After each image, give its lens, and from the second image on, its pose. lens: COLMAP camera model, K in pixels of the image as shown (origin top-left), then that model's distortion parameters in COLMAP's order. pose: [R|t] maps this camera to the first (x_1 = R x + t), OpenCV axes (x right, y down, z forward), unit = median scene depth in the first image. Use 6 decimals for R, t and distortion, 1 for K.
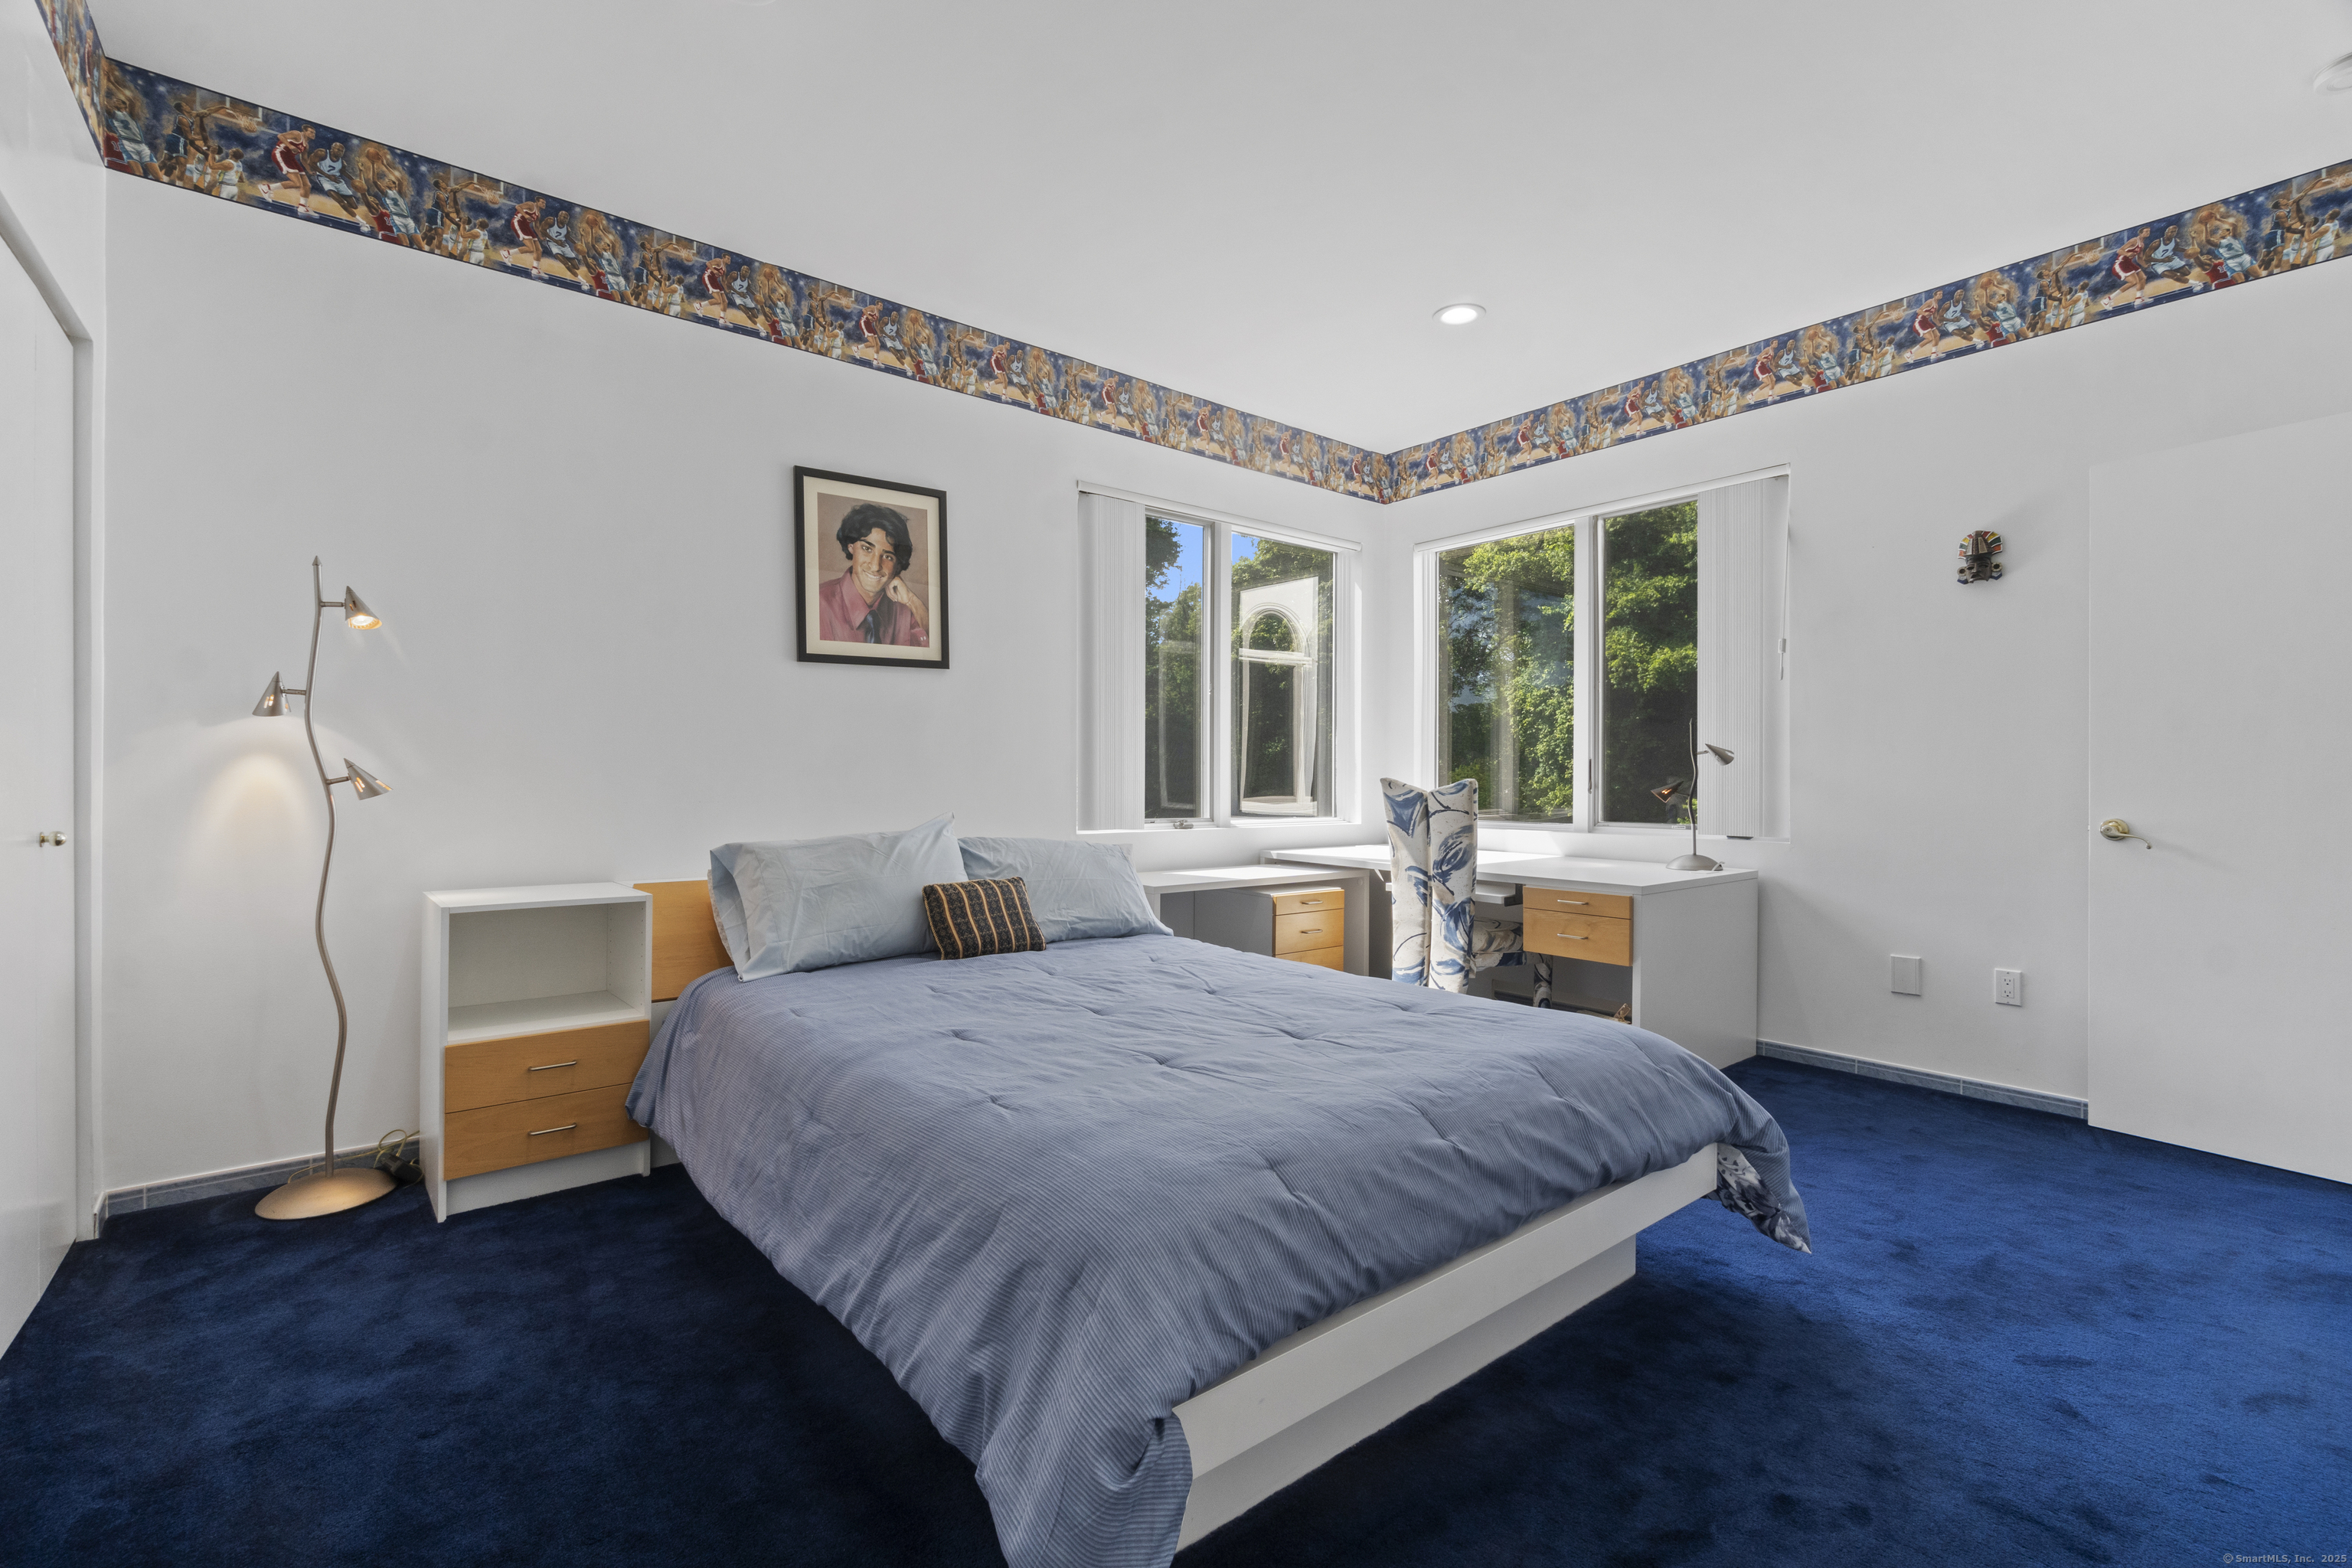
lens RADIAL K [[1026.0, 0, 1178.2], [0, 1026.0, 769.6], [0, 0, 1]] dist [-0.002679, -0.000139]
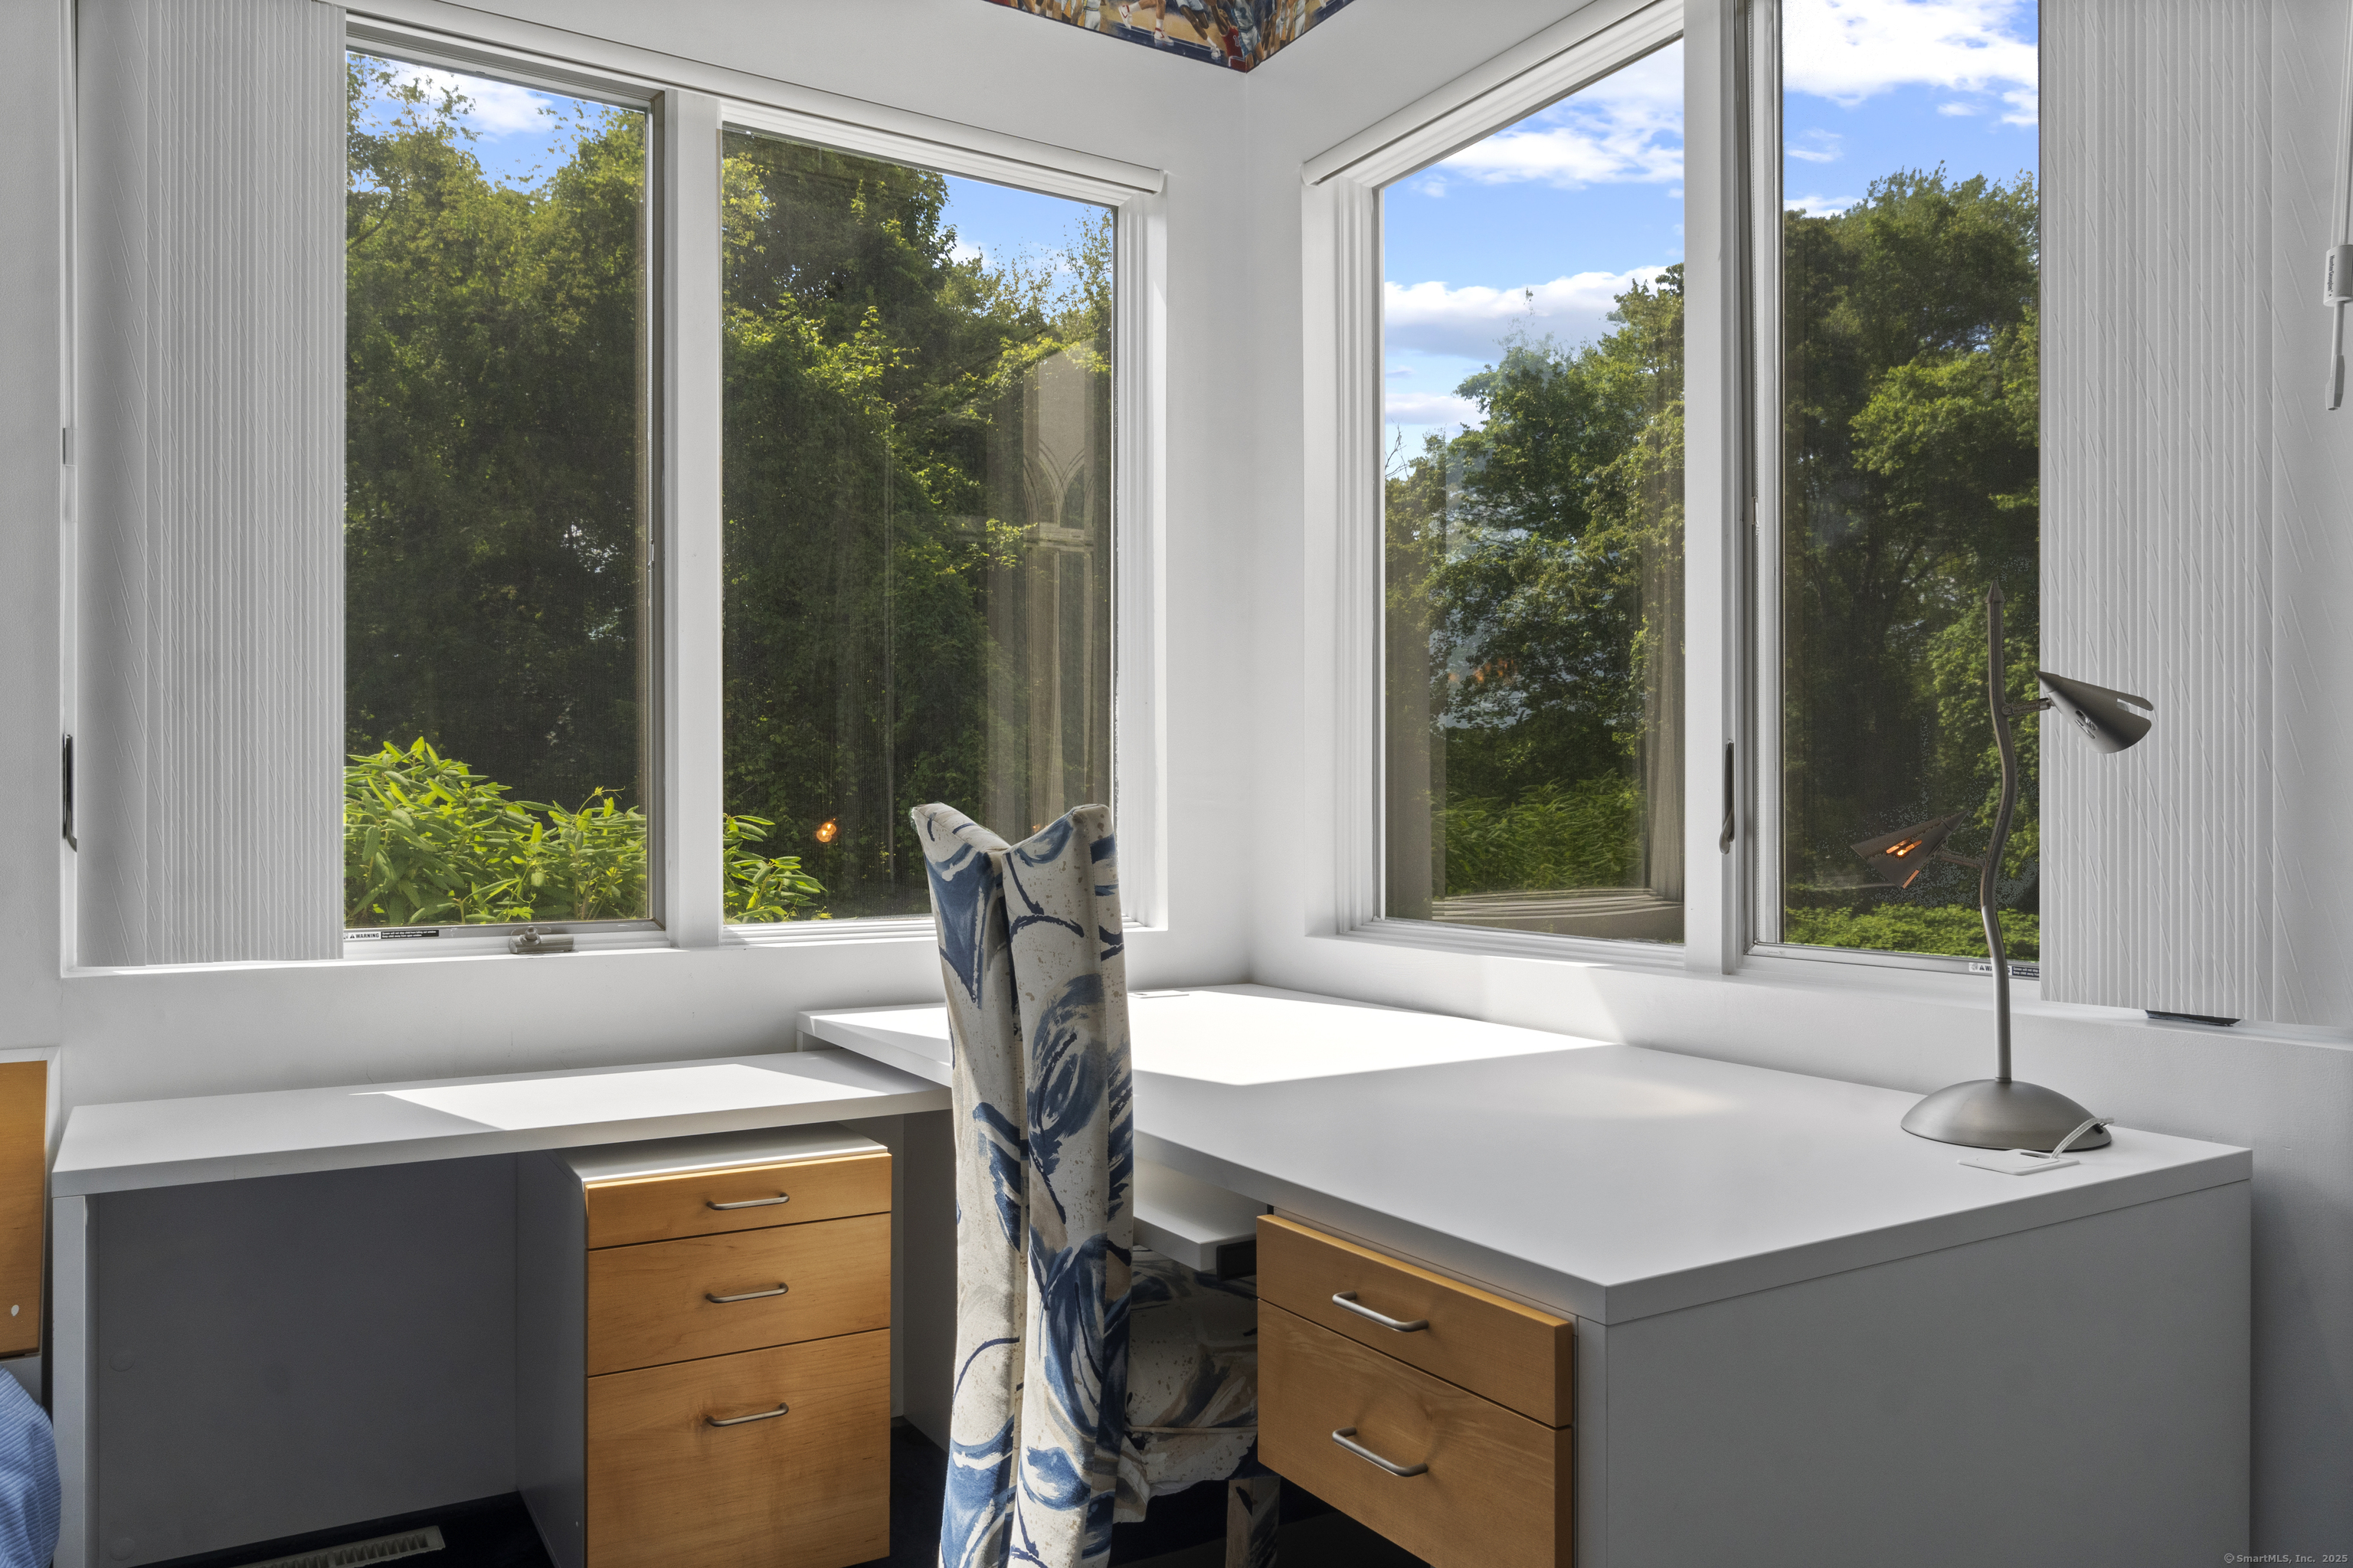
lens RADIAL K [[1659.6, 0, 1174.7], [0, 1659.6, 805.4], [0, 0, 1]] dist [-0.002290, -0.000436]
pose [[0.990708, -0.003517, -0.135962, 0.348660], [0.004188, 0.999980, 0.004655, 0.006756], [0.135942, -0.005181, 0.990703, 0.539858]]
